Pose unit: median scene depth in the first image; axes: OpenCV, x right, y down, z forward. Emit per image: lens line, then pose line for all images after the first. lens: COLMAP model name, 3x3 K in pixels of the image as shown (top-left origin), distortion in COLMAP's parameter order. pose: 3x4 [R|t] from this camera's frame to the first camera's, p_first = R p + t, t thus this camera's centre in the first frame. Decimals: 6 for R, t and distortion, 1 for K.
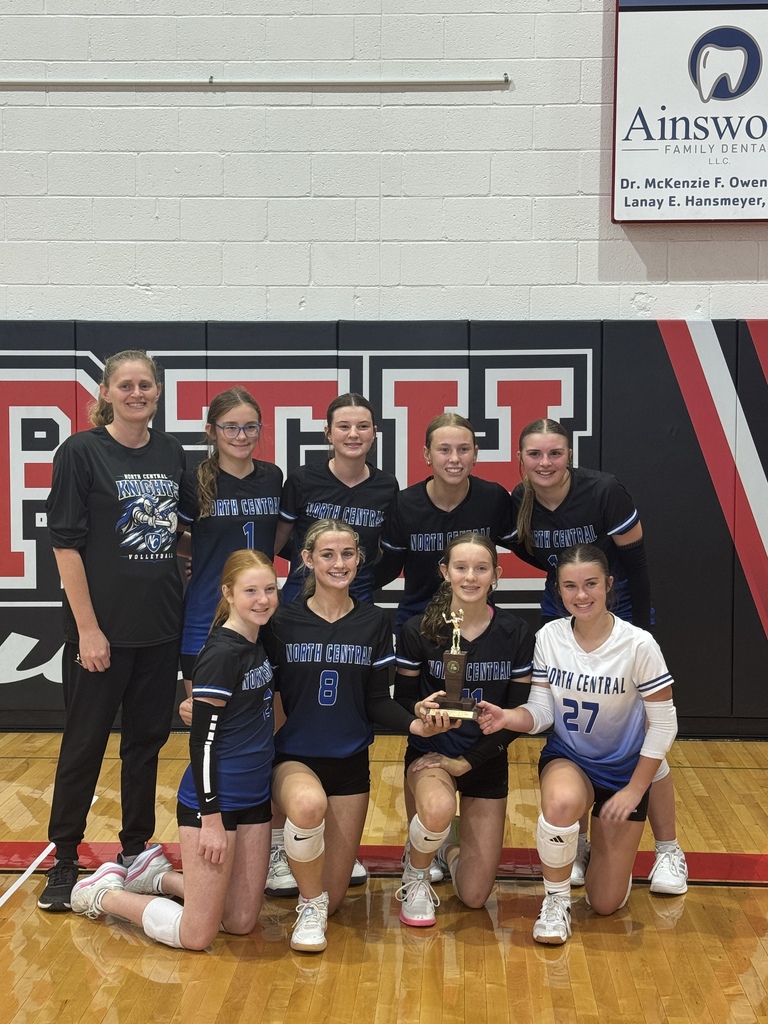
lens RADIAL K [[1858.2, 0, 386.7], [0, 1858.2, 512.0], [0, 0, 1]] dist [0.289384, 0.000000]
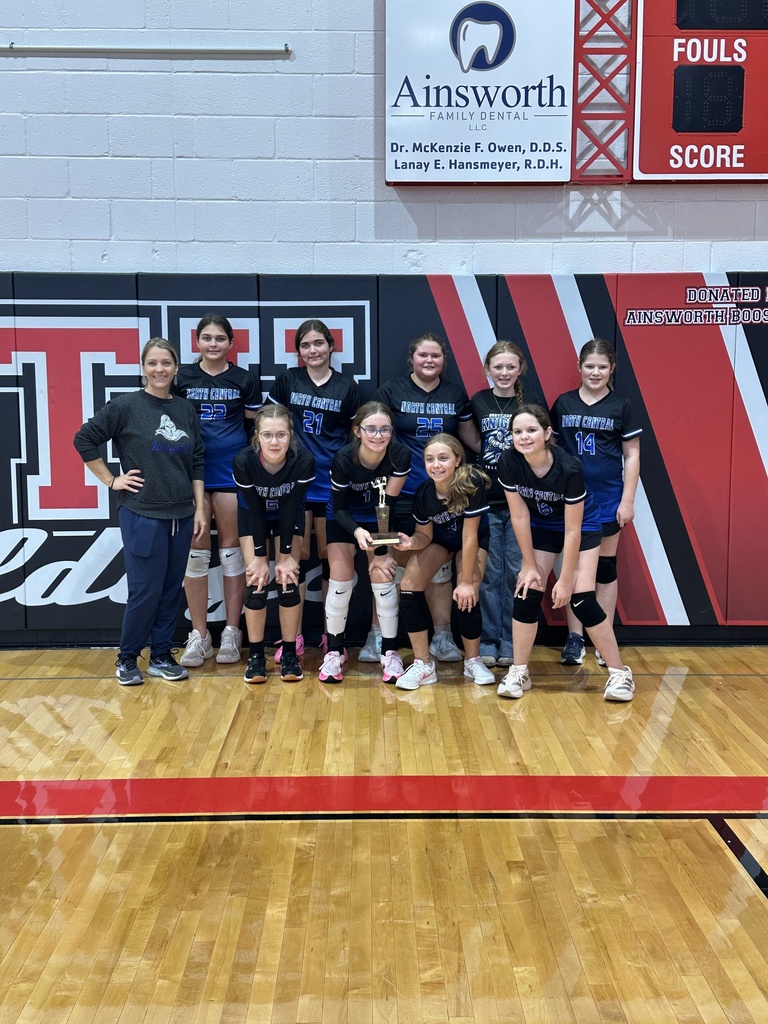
lens RADIAL K [[1184.2, 0, 383.5], [0, 1184.2, 512.9], [0, 0, 1]] dist [0.082676, 0.000000]
pose [[0.999323, -0.003908, 0.036577, 0.093269], [0.001490, 0.997826, 0.065893, -0.008288], [-0.036755, -0.065794, 0.997156, 0.293901]]
